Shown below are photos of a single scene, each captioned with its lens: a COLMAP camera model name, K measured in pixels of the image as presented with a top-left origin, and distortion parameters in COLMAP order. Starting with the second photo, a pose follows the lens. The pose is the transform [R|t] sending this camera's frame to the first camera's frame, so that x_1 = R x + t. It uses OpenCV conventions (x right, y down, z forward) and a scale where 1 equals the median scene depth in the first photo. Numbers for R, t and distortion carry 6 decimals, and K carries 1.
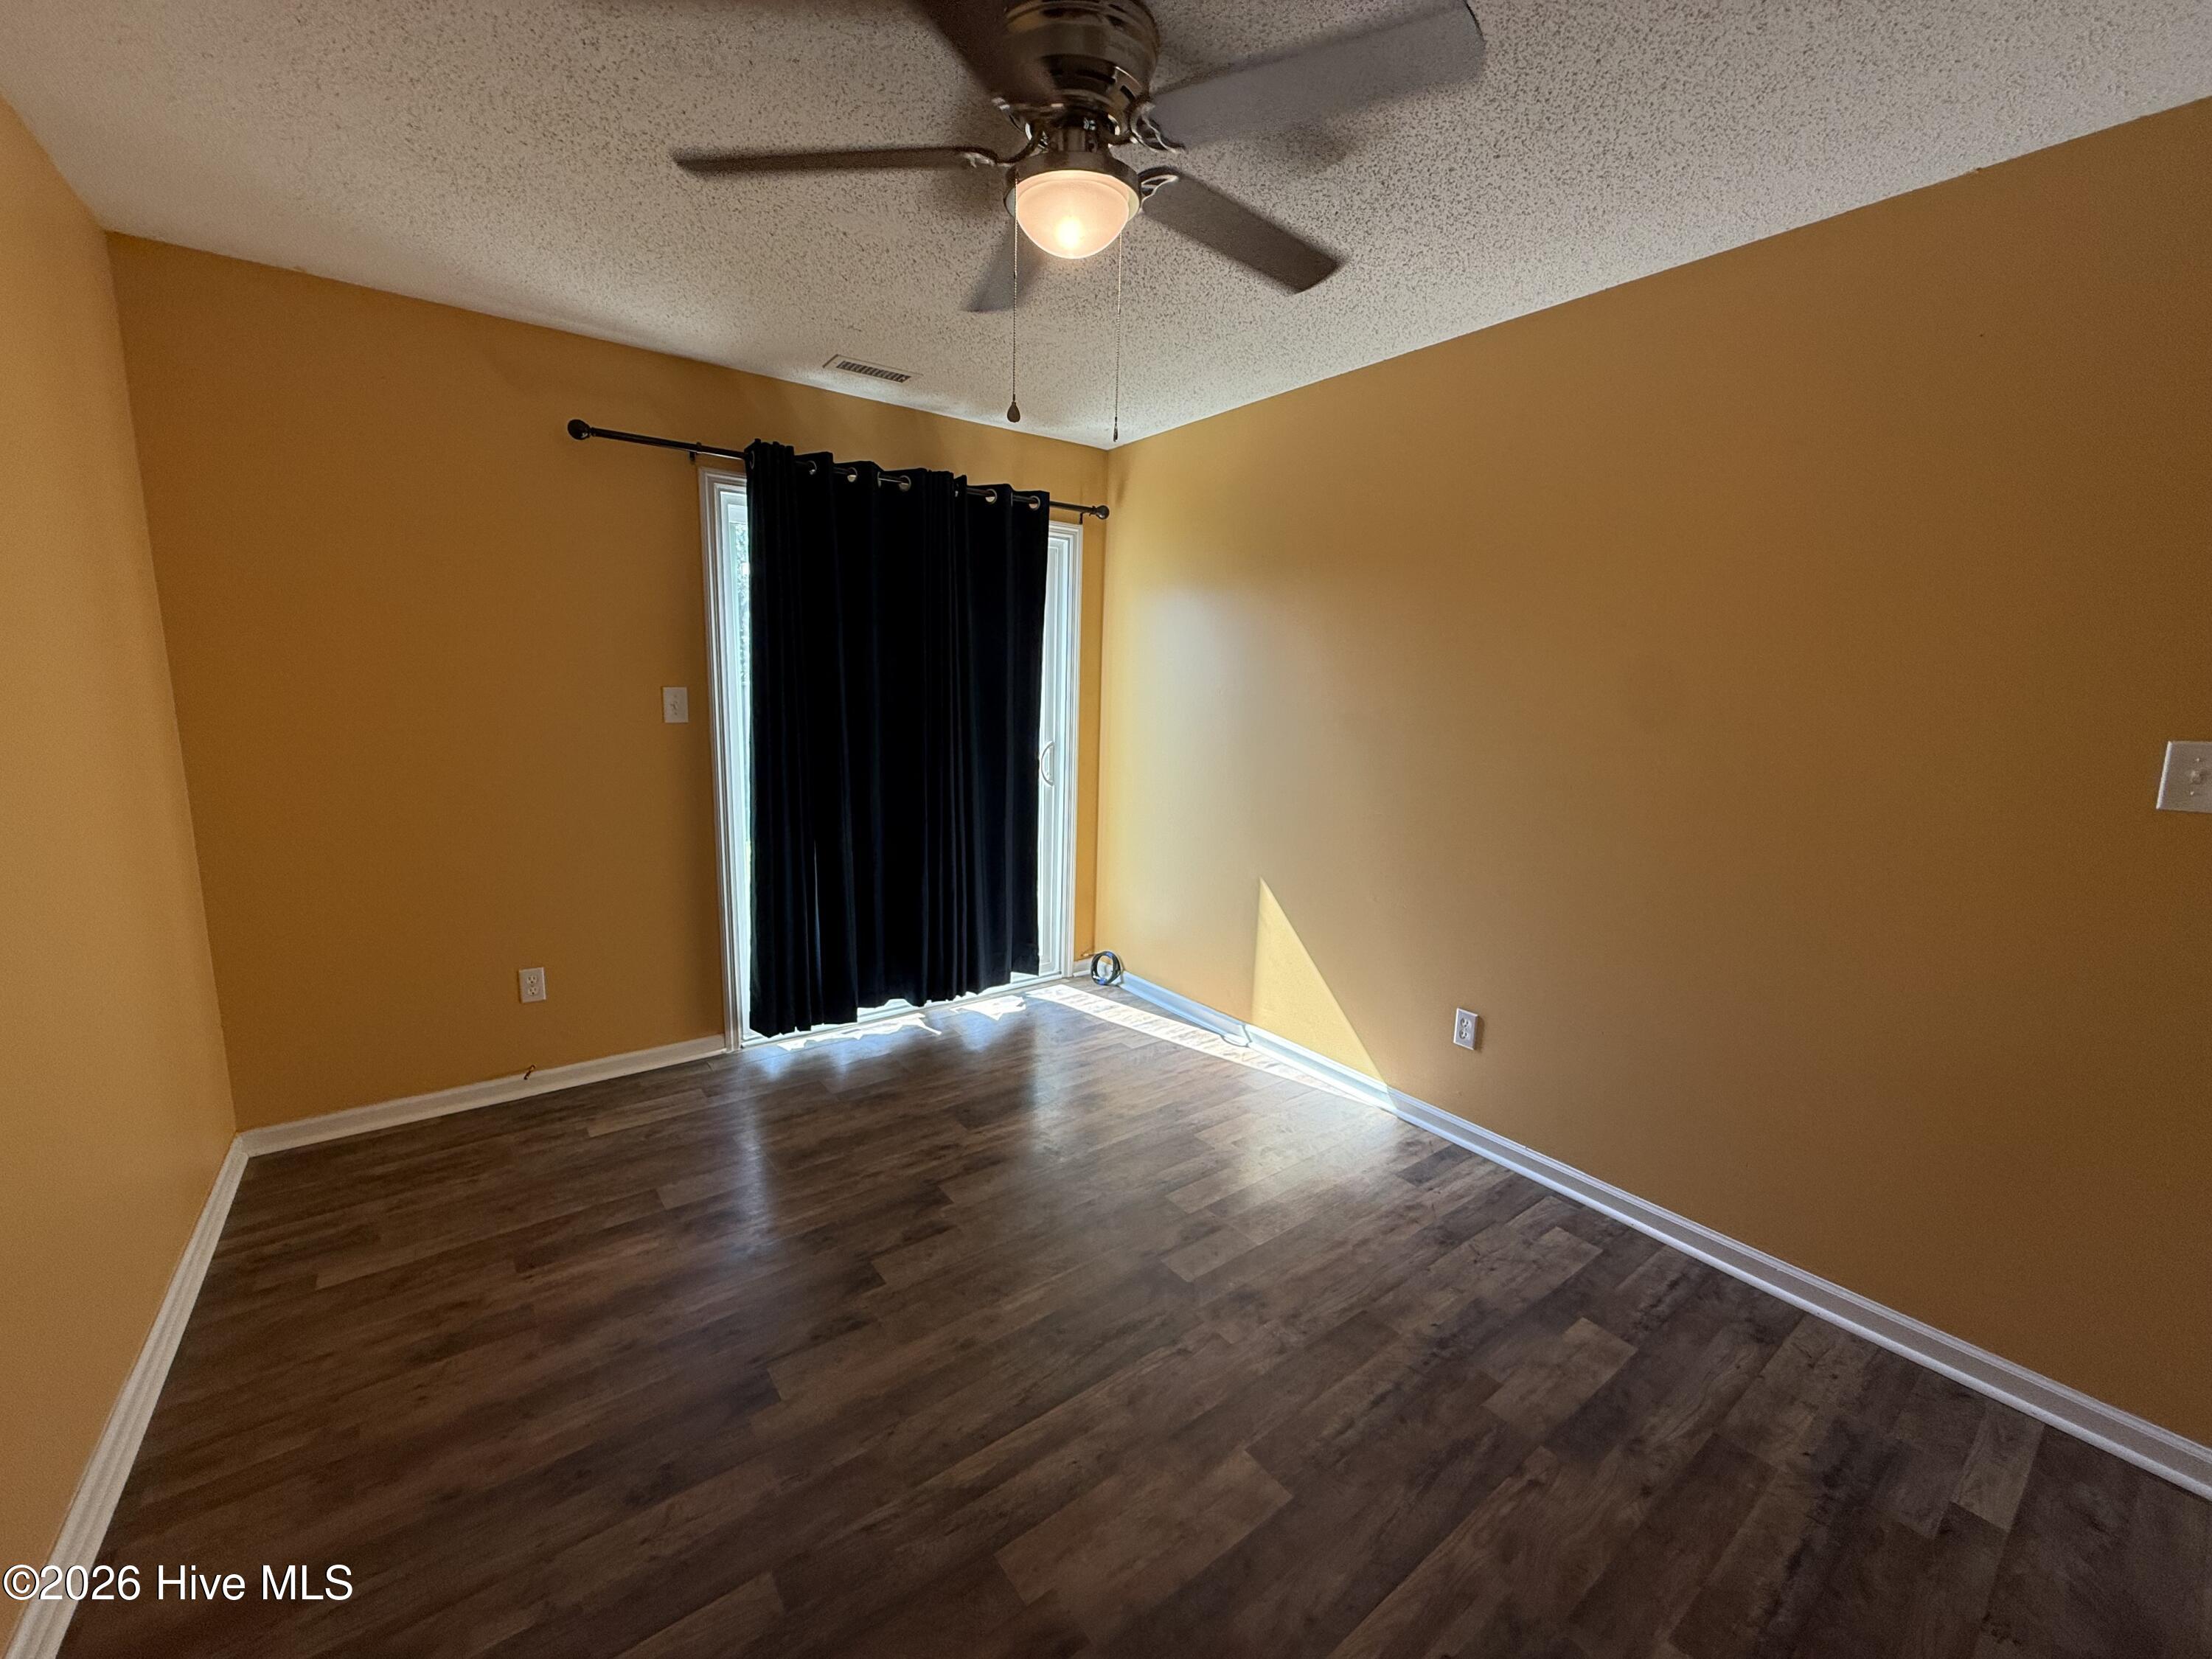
lens RADIAL K [[877.7, 0, 1099.6], [0, 877.7, 831.0], [0, 0, 1]] dist [-0.001393, 0.000180]
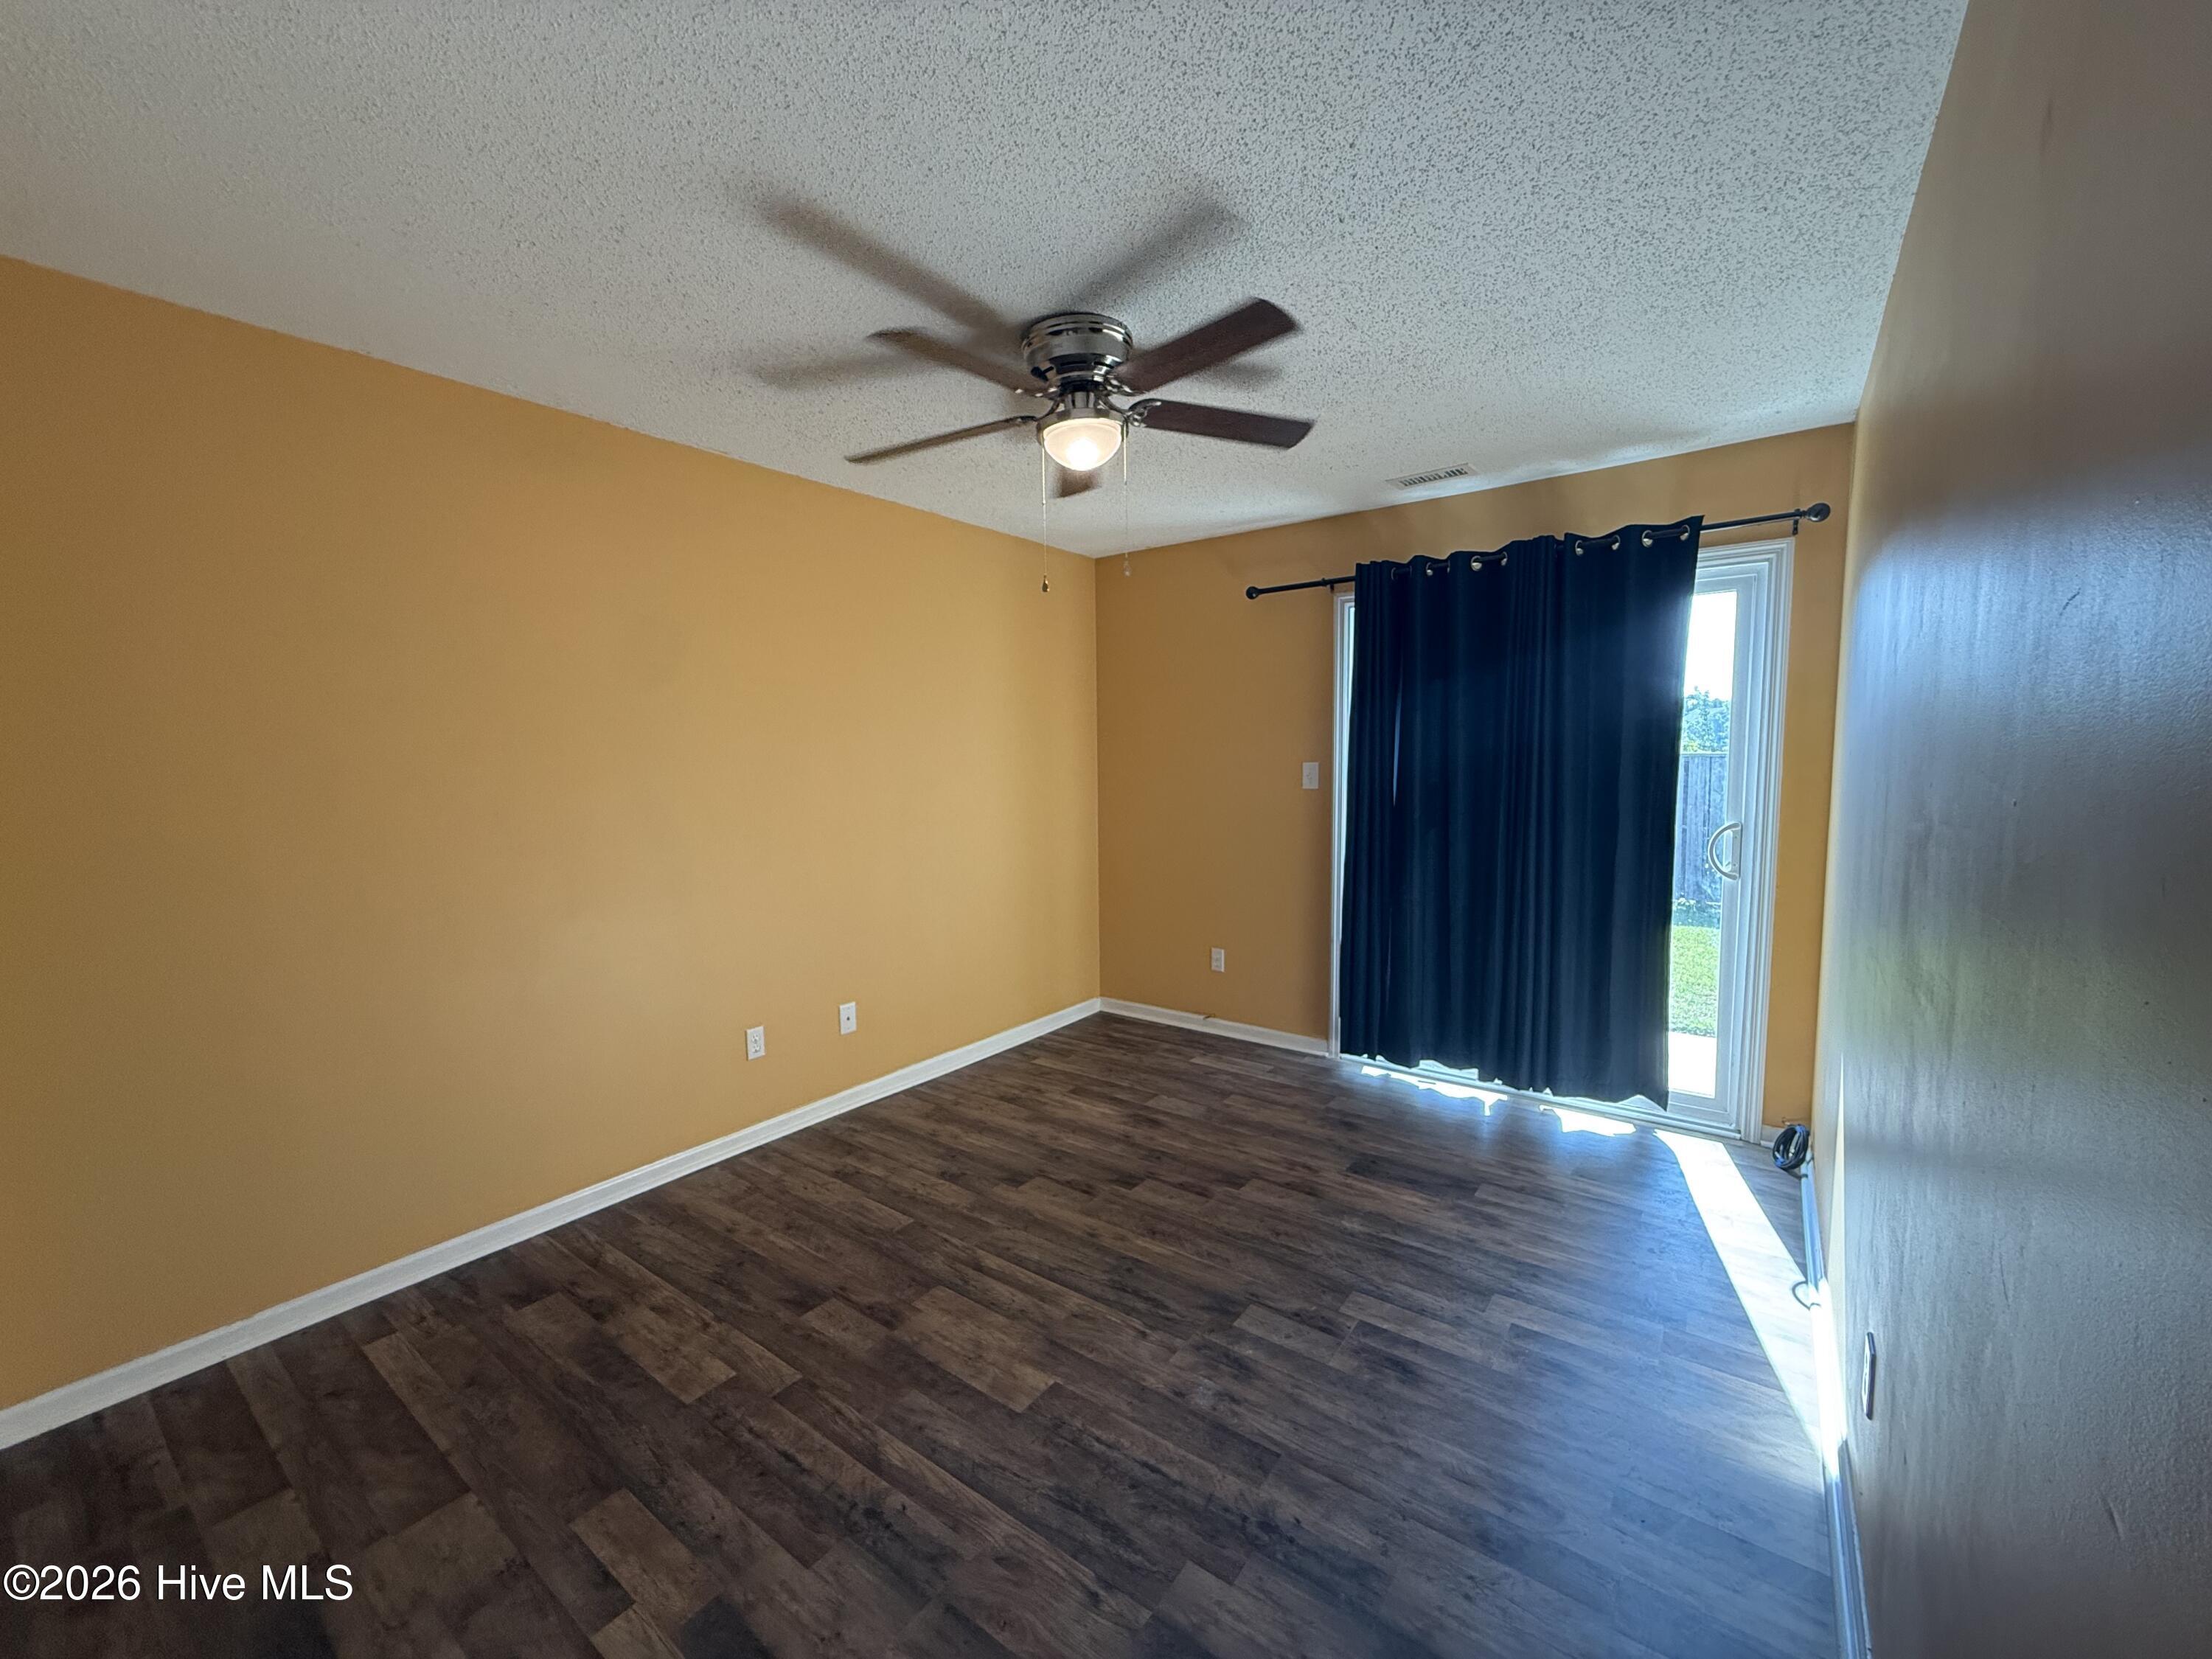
lens RADIAL K [[877.7, 0, 1099.6], [0, 877.7, 831.0], [0, 0, 1]] dist [-0.001393, 0.000180]
pose [[0.285188, 0.056428, -0.956809, 0.866796], [-0.139235, 0.990115, 0.016892, -0.048724], [0.948305, 0.128404, 0.290226, 0.408512]]
